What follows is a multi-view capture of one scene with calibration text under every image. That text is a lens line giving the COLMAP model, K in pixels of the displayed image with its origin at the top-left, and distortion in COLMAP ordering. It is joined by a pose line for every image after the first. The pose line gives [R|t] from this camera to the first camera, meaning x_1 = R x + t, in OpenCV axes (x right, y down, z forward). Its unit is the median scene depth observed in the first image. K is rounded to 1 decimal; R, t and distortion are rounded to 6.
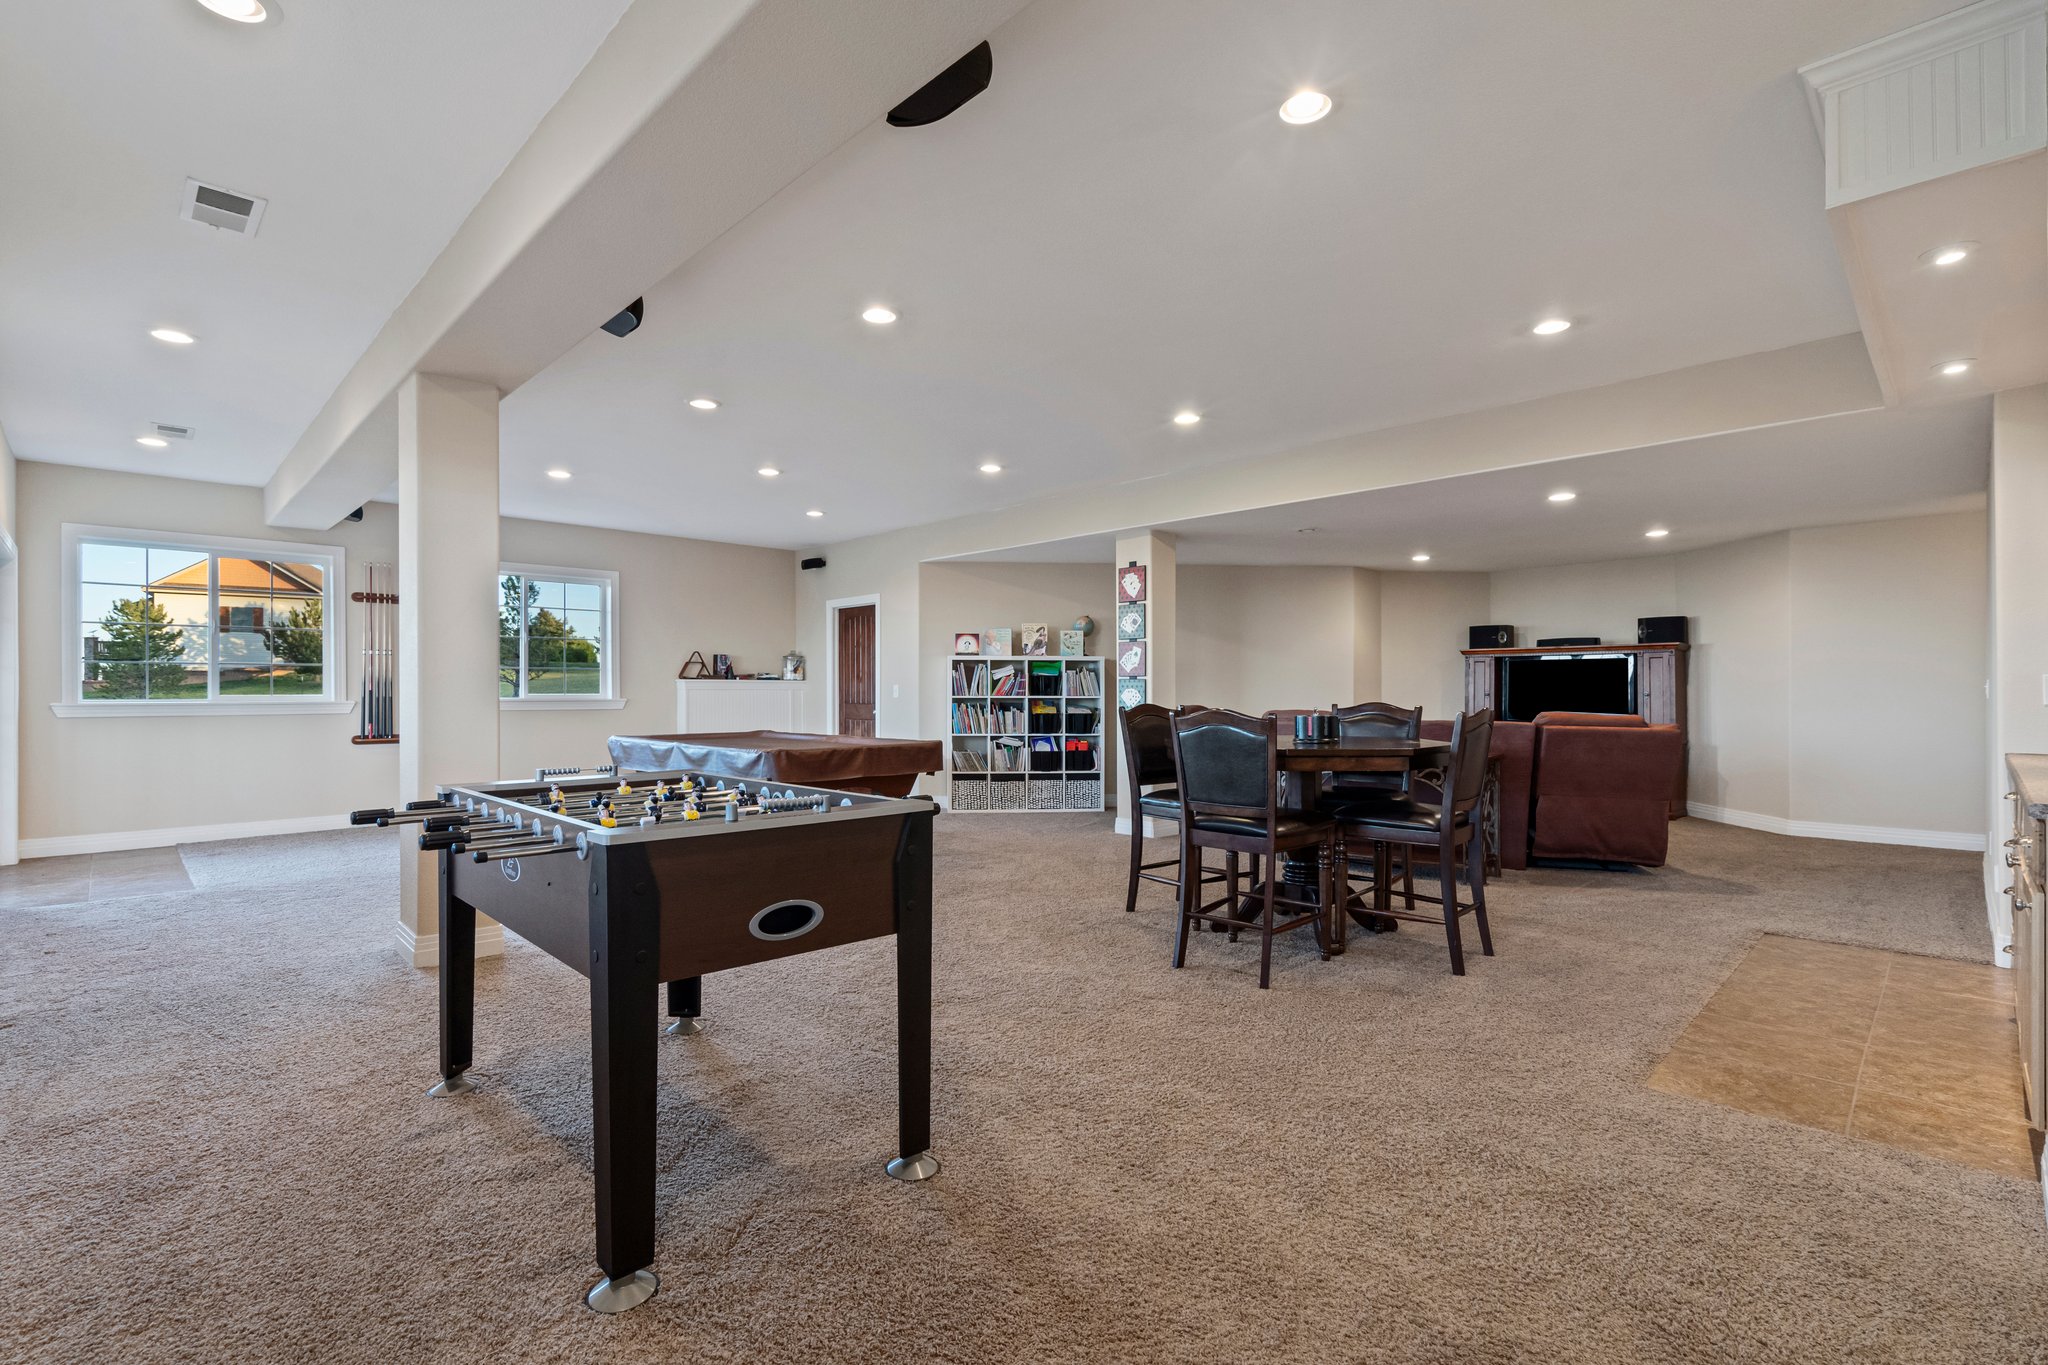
lens RADIAL K [[937.4, 0, 1018.7], [0, 937.4, 684.0], [0, 0, 1]] dist [-0.003463, 0.001160]
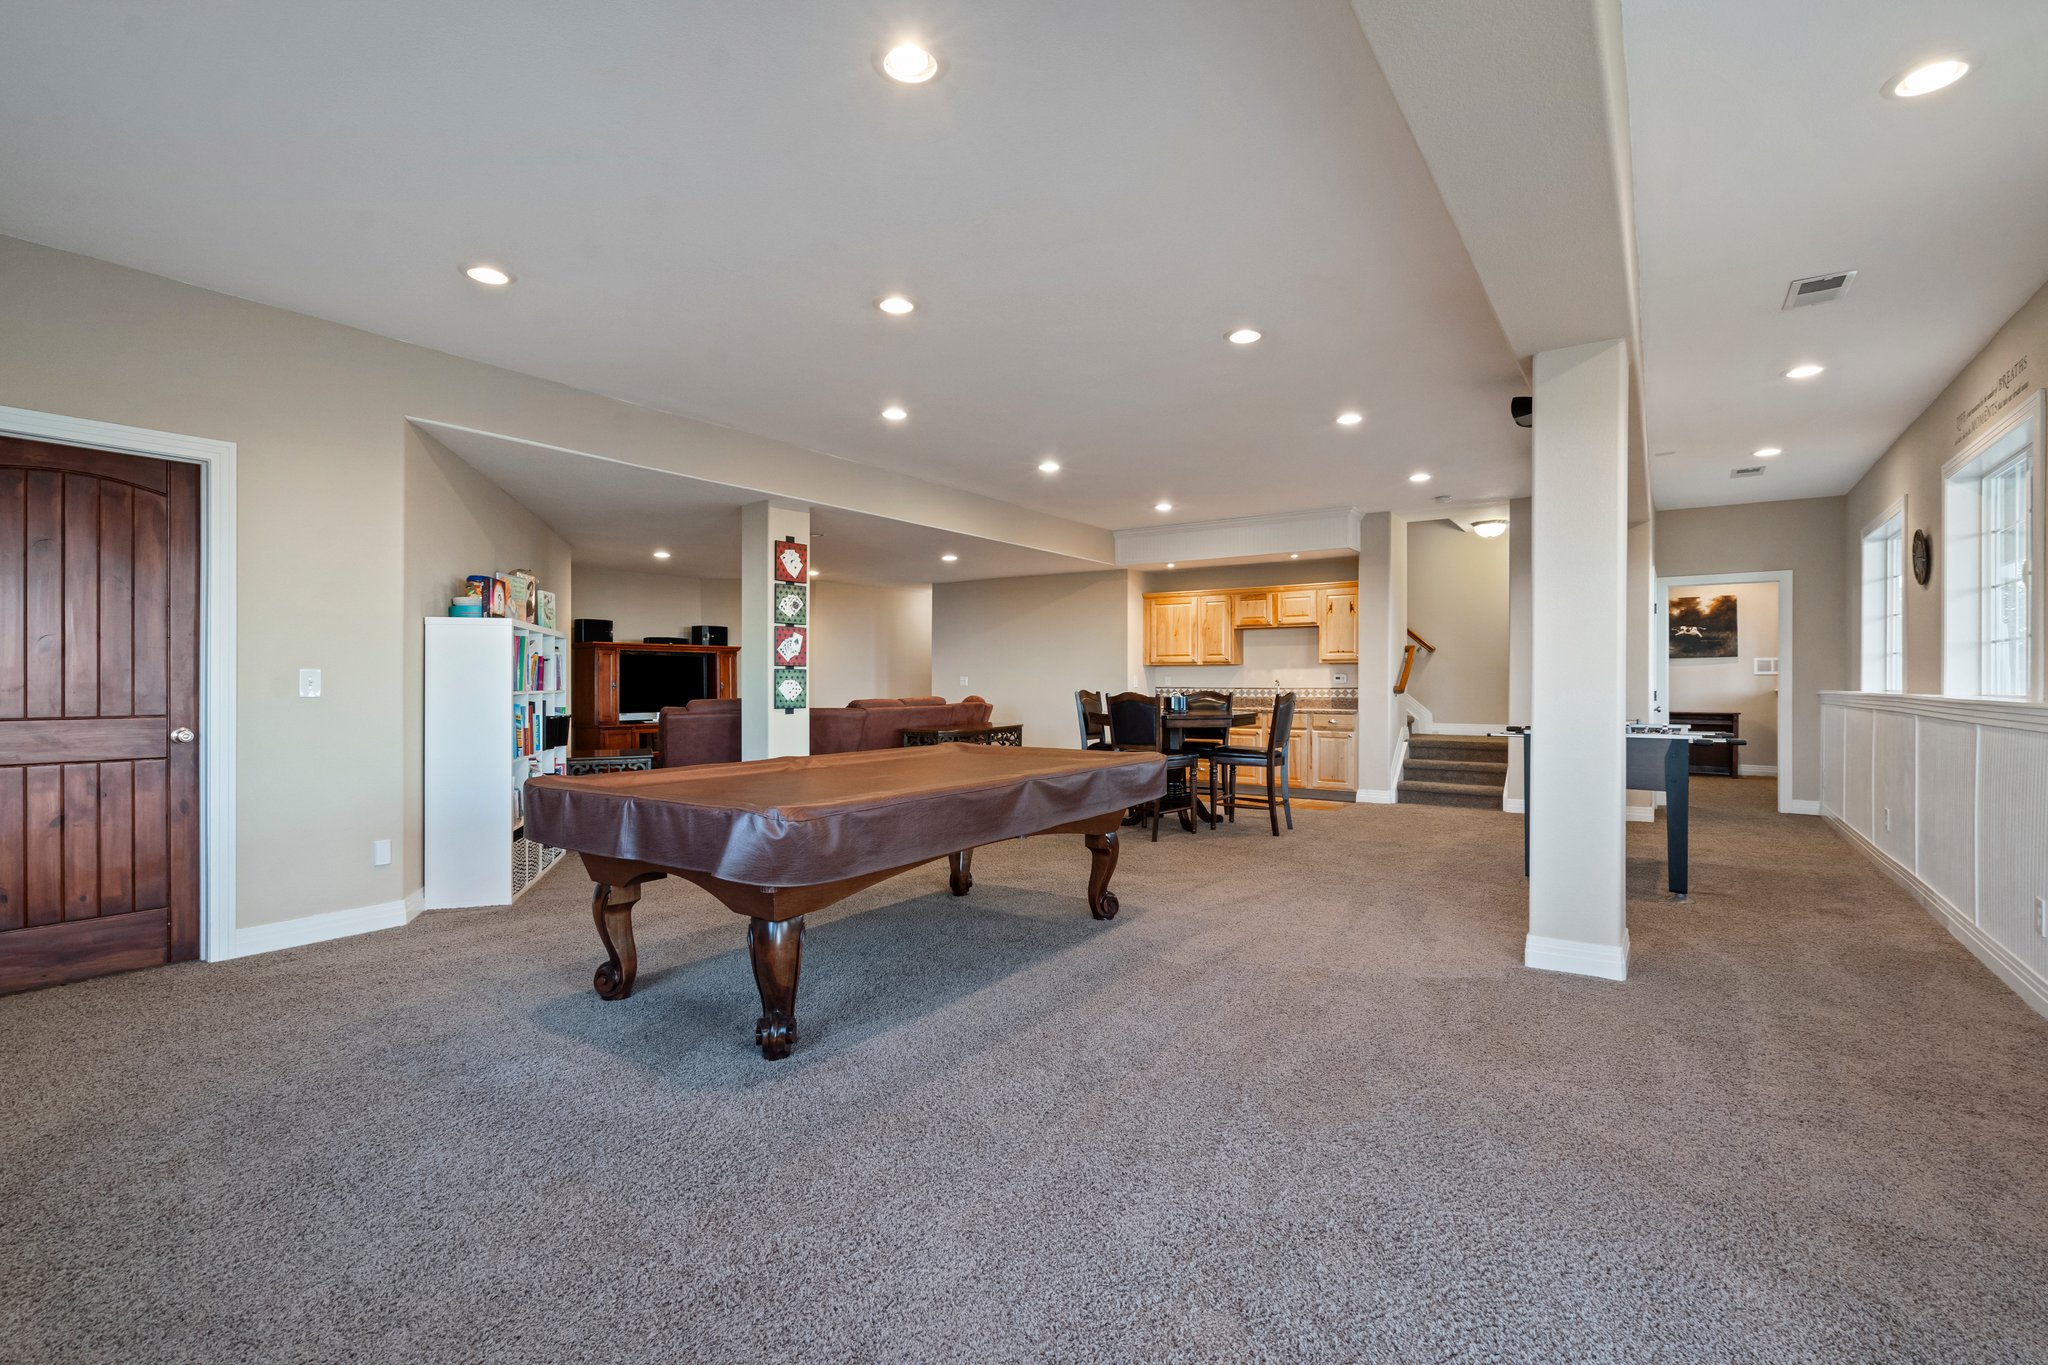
lens RADIAL K [[937.4, 0, 1021.8], [0, 937.4, 683.4], [0, 0, 1]] dist [-0.003463, 0.001160]
pose [[-0.189104, -0.001144, 0.981956, -0.793086], [-0.008078, 0.999967, -0.000391, 0.006804], [-0.981924, -0.008006, -0.189107, 0.955343]]
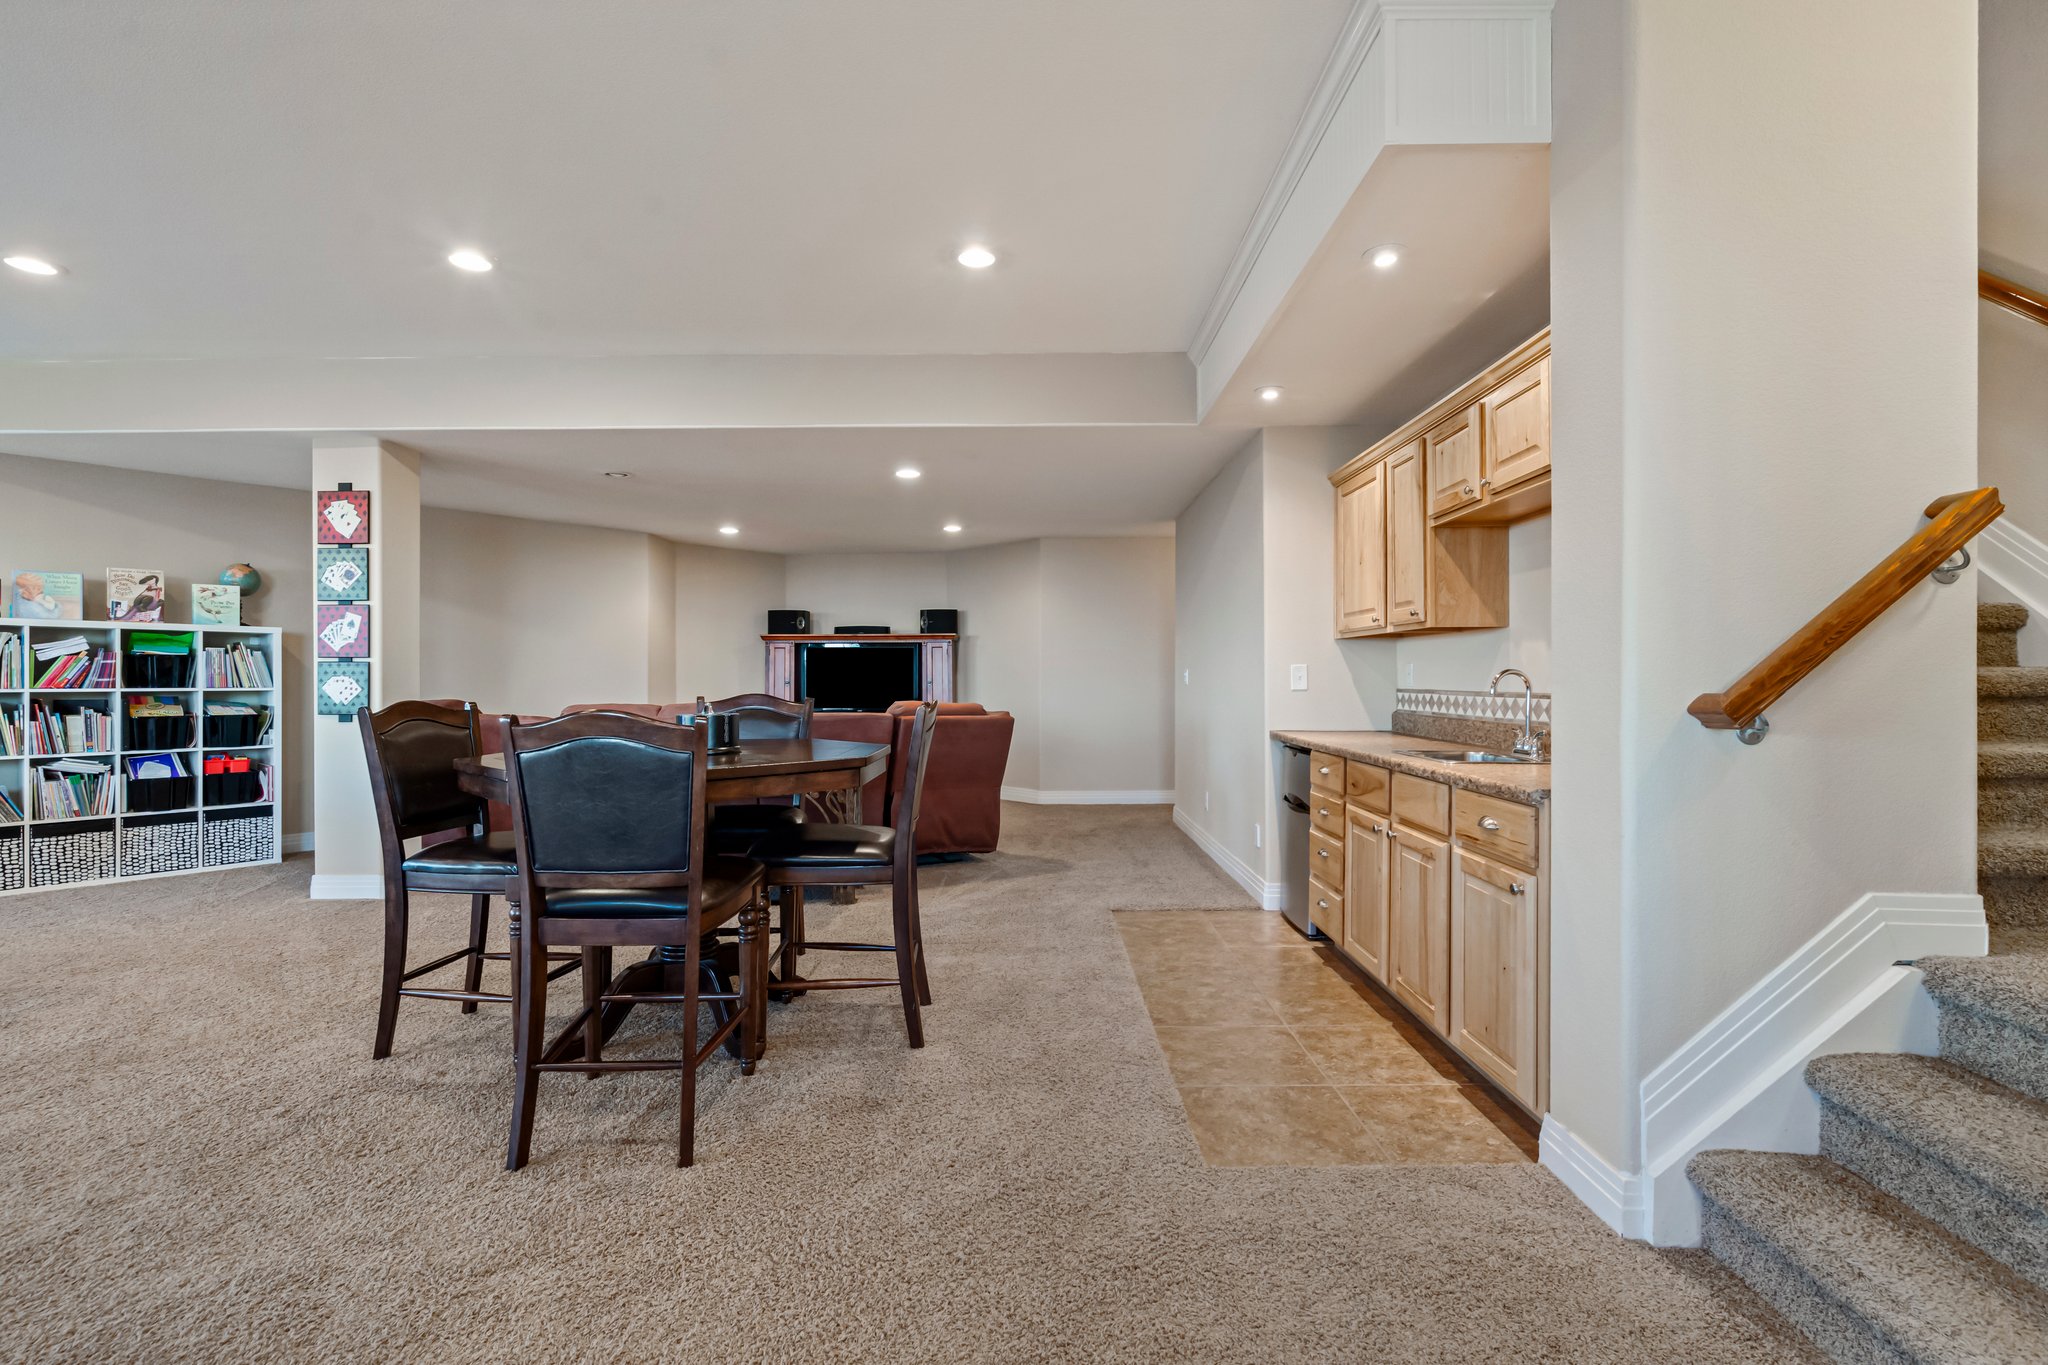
lens RADIAL K [[937.4, 0, 1021.5], [0, 937.4, 678.2], [0, 0, 1]] dist [-0.003463, 0.001160]
pose [[0.706391, -0.001150, 0.707821, -0.007925], [-0.003704, 0.999979, 0.005321, 0.001082], [-0.707813, -0.006380, 0.706371, 0.200976]]
